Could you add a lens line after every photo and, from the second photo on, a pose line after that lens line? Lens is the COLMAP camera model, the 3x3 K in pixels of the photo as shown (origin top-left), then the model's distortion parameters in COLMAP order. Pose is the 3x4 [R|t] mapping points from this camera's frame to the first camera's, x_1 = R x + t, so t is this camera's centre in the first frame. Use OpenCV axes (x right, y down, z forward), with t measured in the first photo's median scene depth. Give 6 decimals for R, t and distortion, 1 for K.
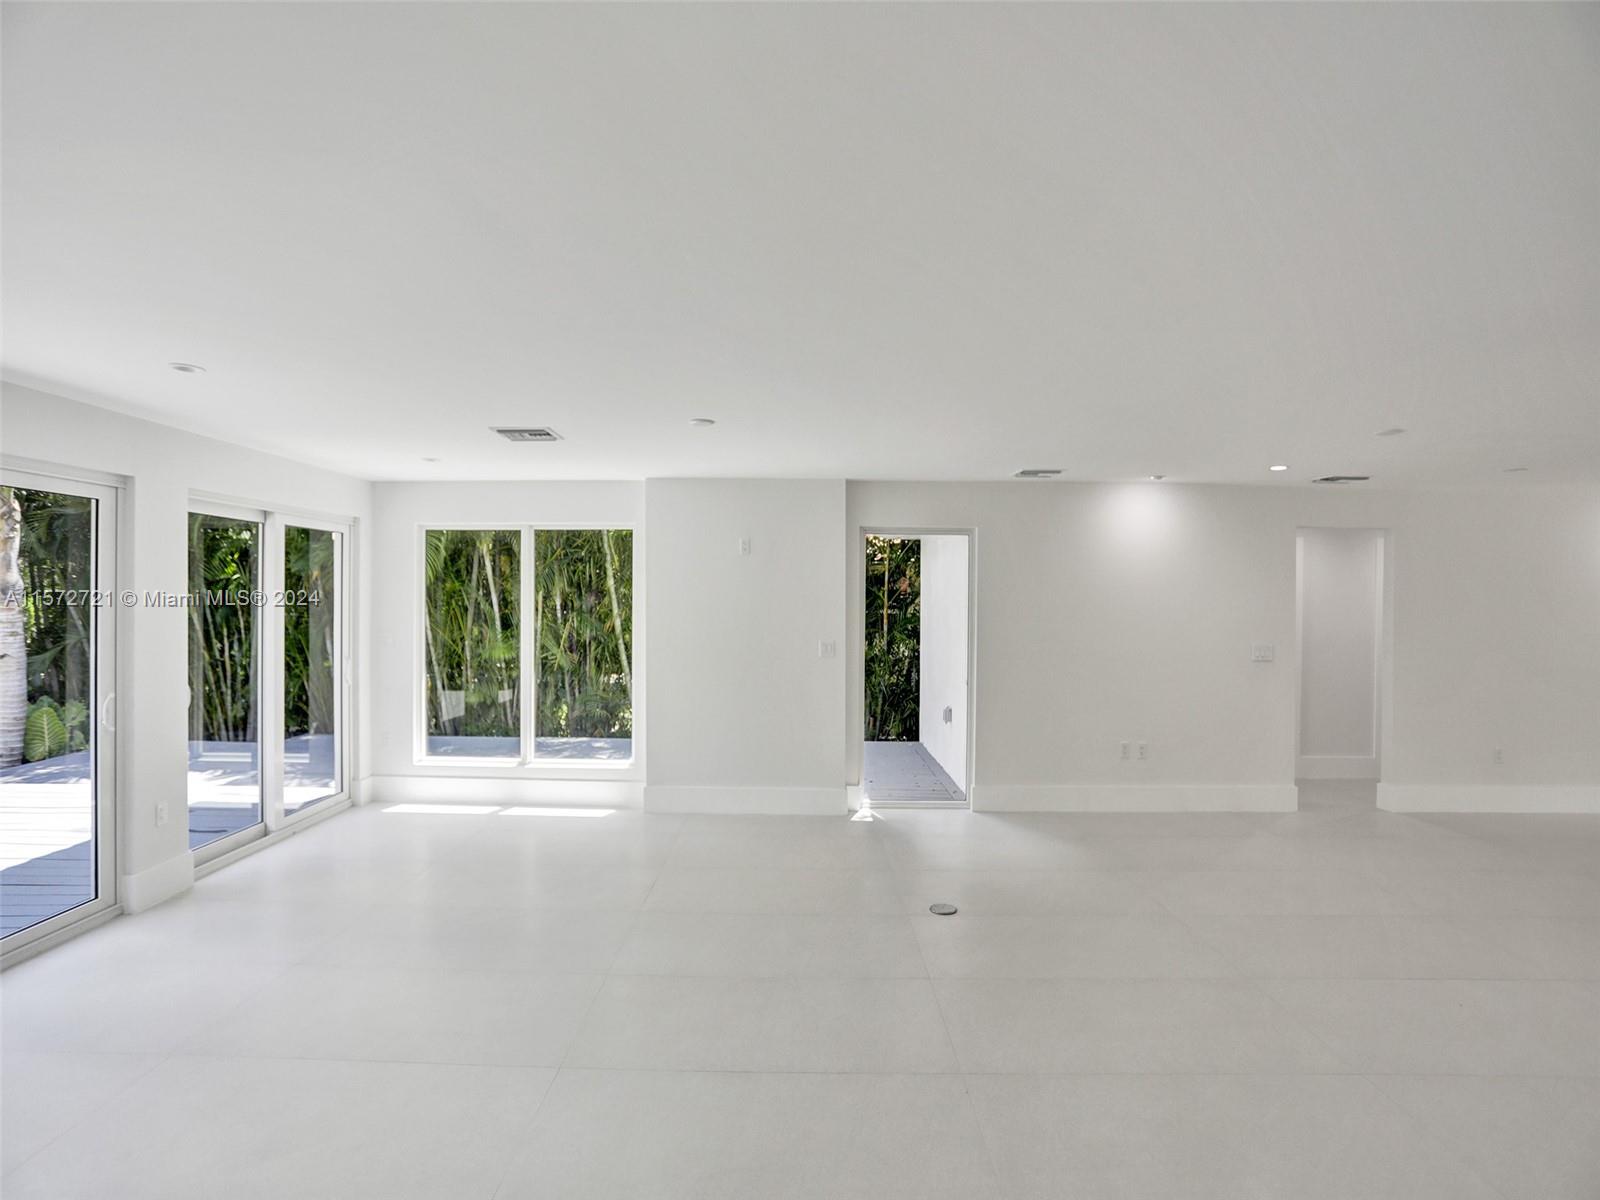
lens RADIAL K [[820.2, 0, 795.1], [0, 820.2, 574.0], [0, 0, 1]] dist [-0.061885, 0.031411]
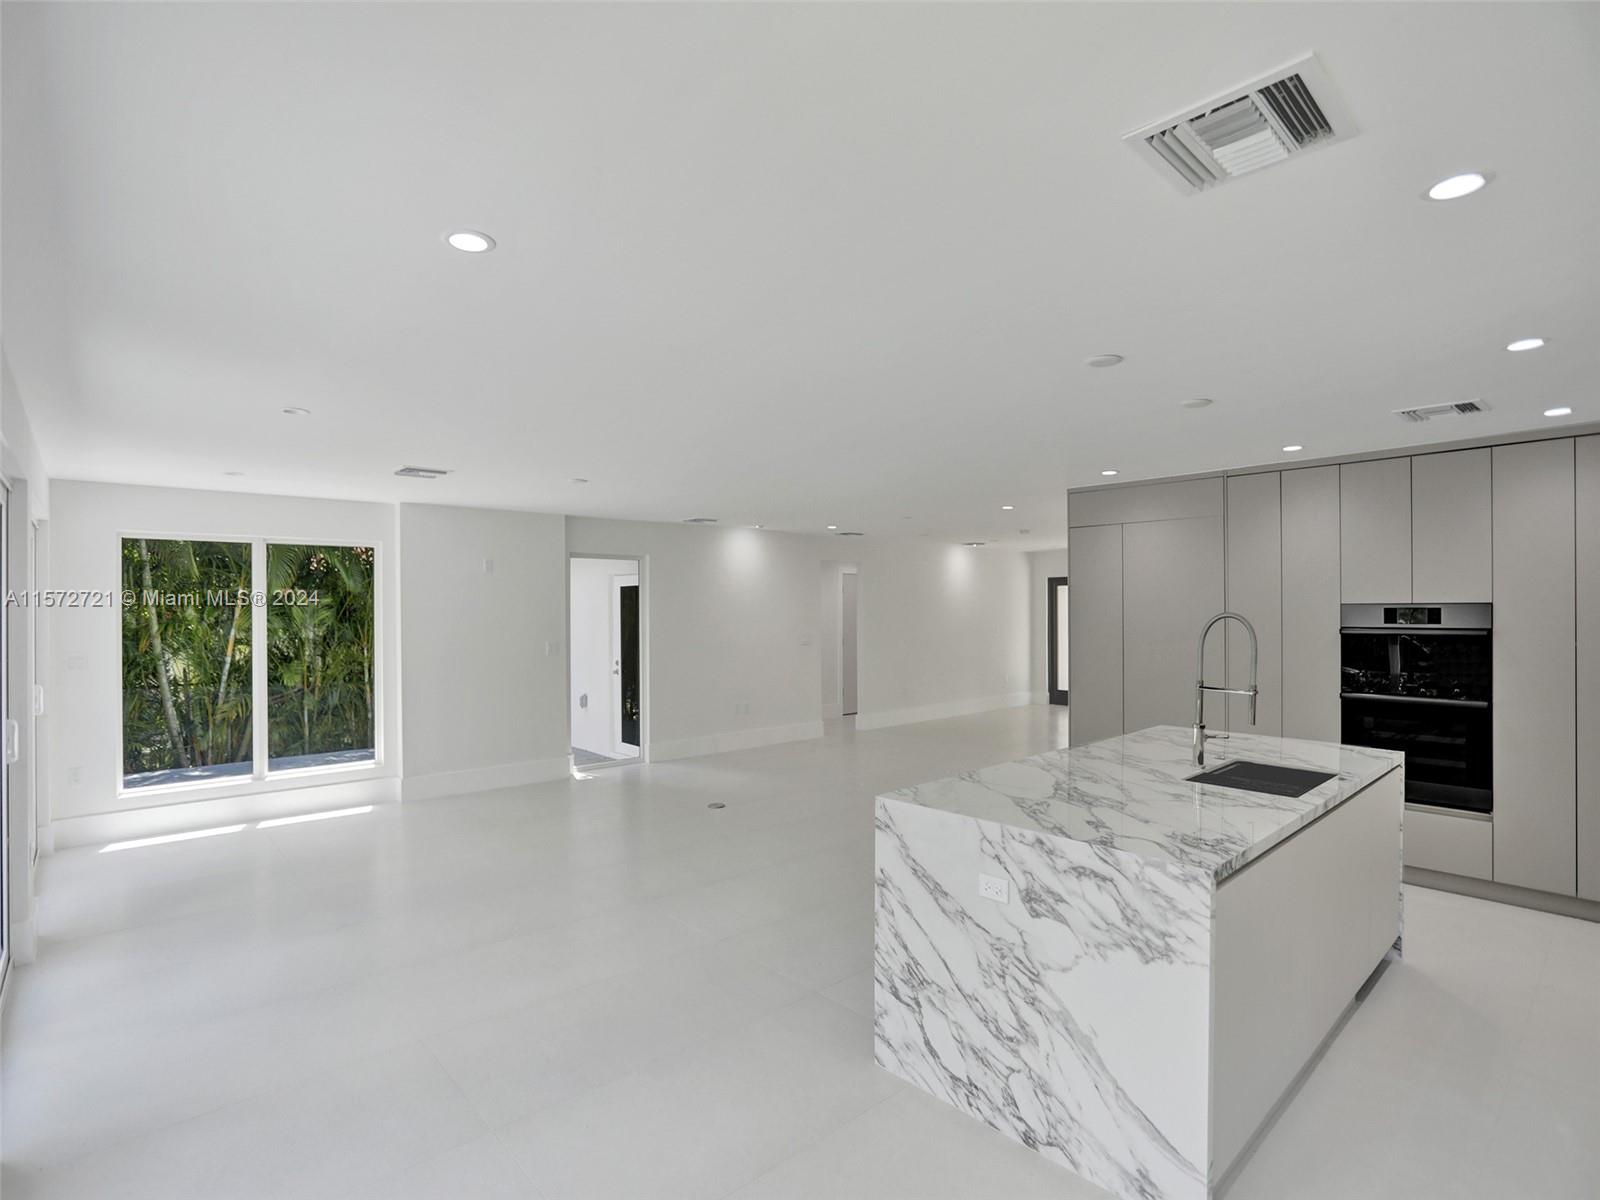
lens RADIAL K [[809.2, 0, 790.8], [0, 809.2, 604.8], [0, 0, 1]] dist [-0.066976, 0.042494]
pose [[0.735882, -0.007583, 0.677067, -0.522360], [-0.001886, 0.999910, 0.013249, 0.007132], [-0.677107, -0.011027, 0.735802, -0.152269]]
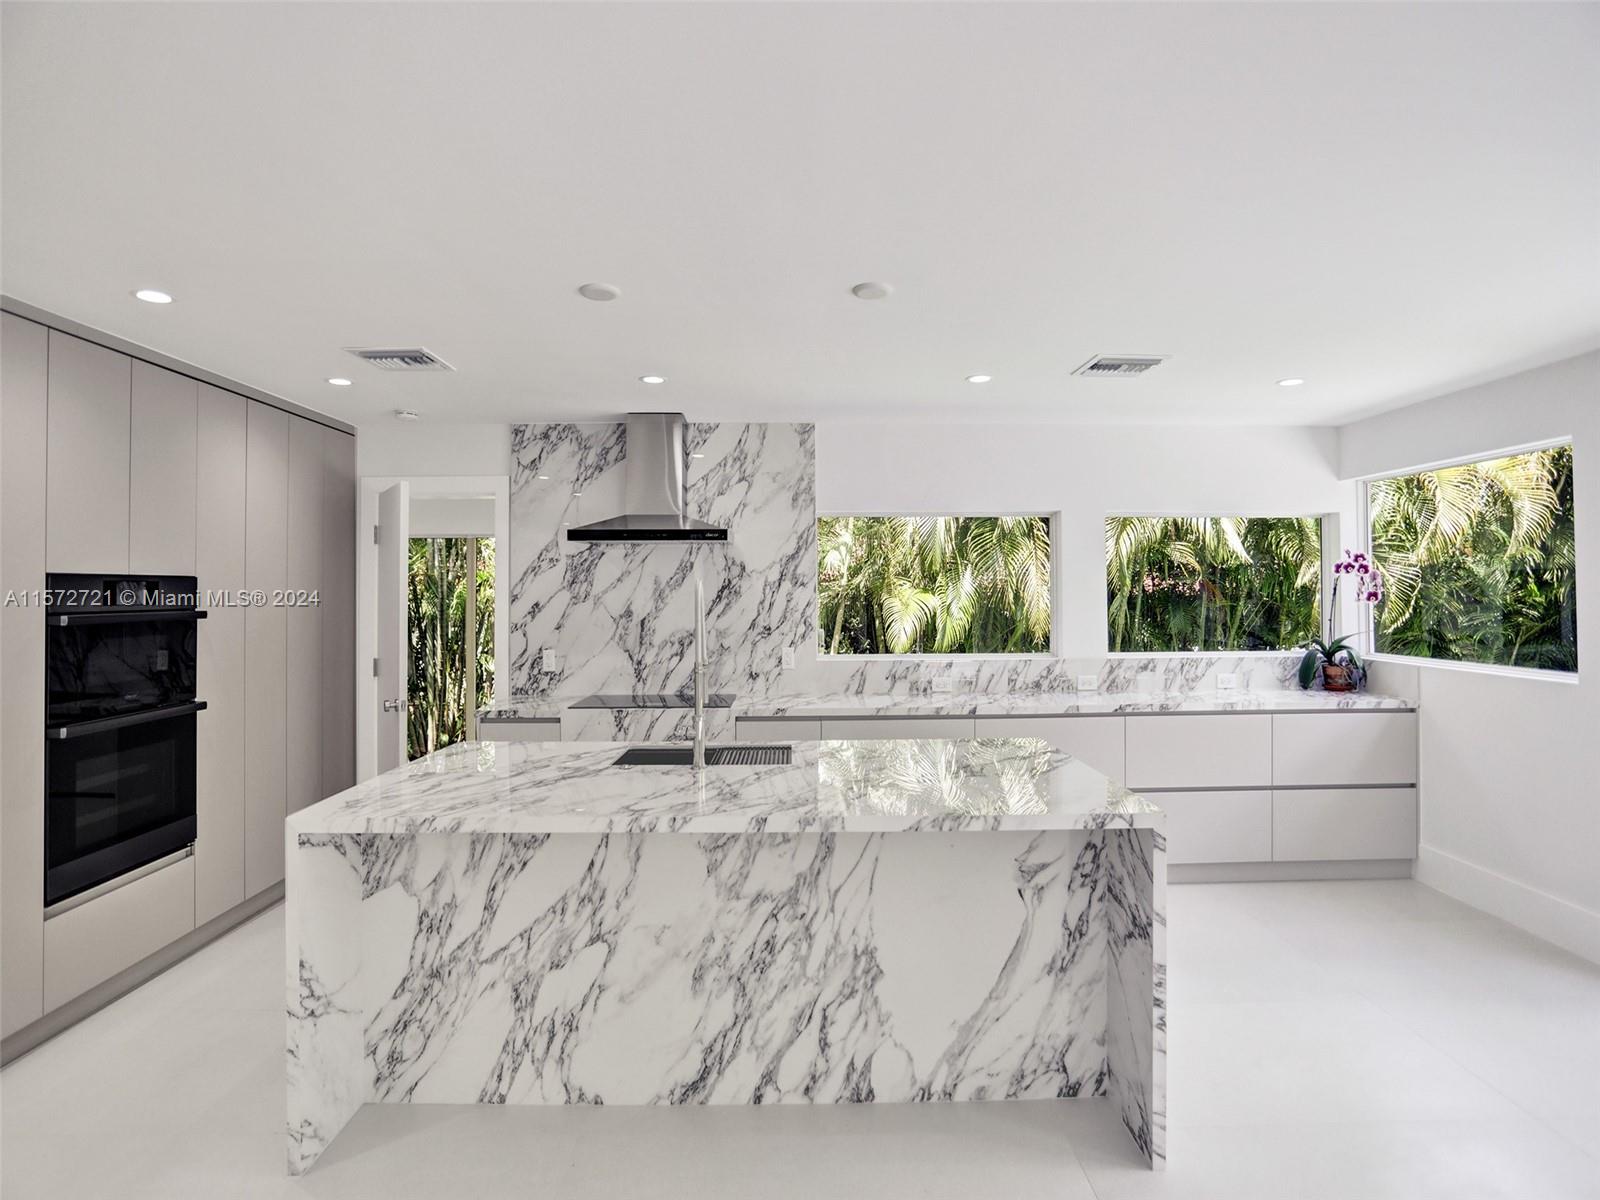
lens RADIAL K [[820.2, 0, 795.1], [0, 820.2, 574.0], [0, 0, 1]] dist [-0.061885, 0.031411]
pose [[-0.999775, -0.002234, -0.021113, -0.011941], [-0.001434, 0.999283, -0.037826, 0.032414], [0.021183, -0.037787, -0.999061, 0.496768]]
